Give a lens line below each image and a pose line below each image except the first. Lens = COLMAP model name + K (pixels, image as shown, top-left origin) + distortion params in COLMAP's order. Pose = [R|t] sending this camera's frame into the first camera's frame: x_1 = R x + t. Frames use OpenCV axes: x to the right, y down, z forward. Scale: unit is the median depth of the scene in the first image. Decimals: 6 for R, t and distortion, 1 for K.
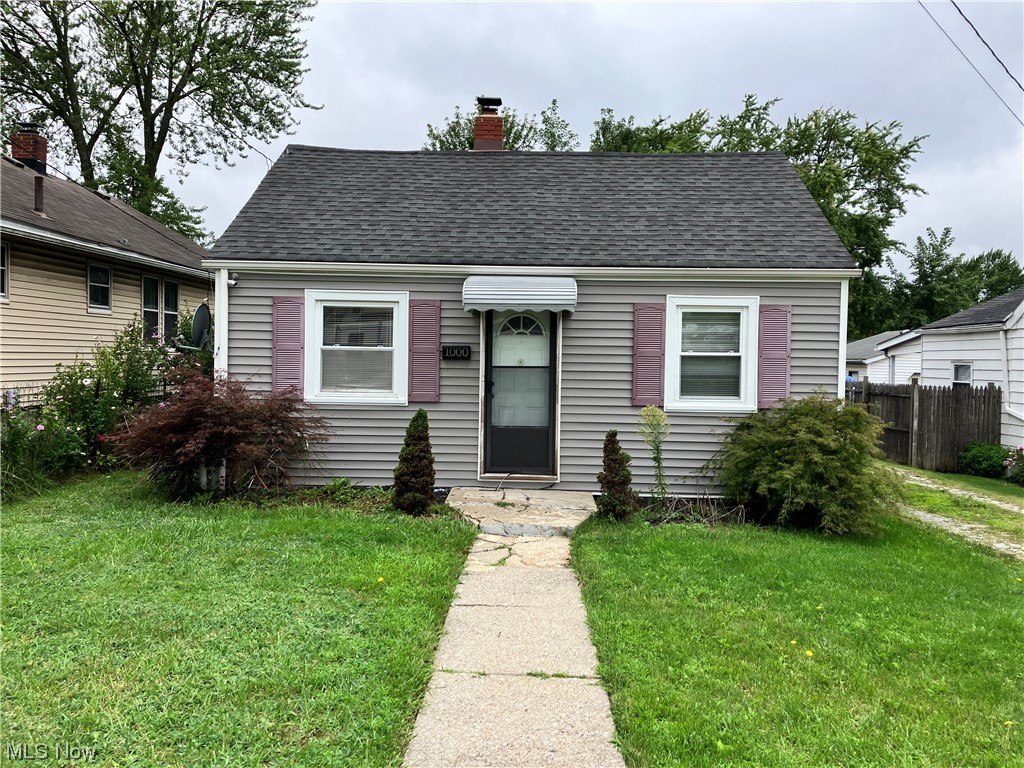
lens RADIAL K [[835.4, 0, 515.3], [0, 835.4, 383.9], [0, 0, 1]] dist [0.055955, -0.061402]
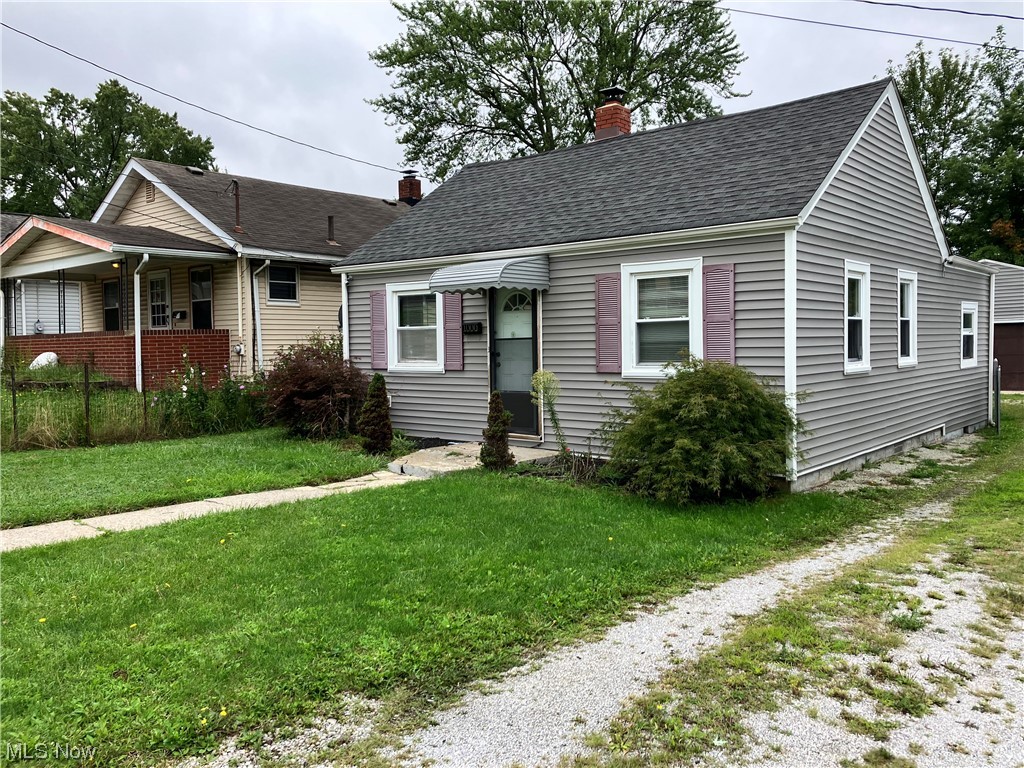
lens RADIAL K [[835.4, 0, 506.1], [0, 835.4, 375.0], [0, 0, 1]] dist [0.055955, -0.061402]
pose [[0.776380, -0.003154, -0.630257, 0.705041], [0.004762, 0.999988, 0.000861, 0.027511], [0.630247, -0.003669, 0.776386, 0.112254]]
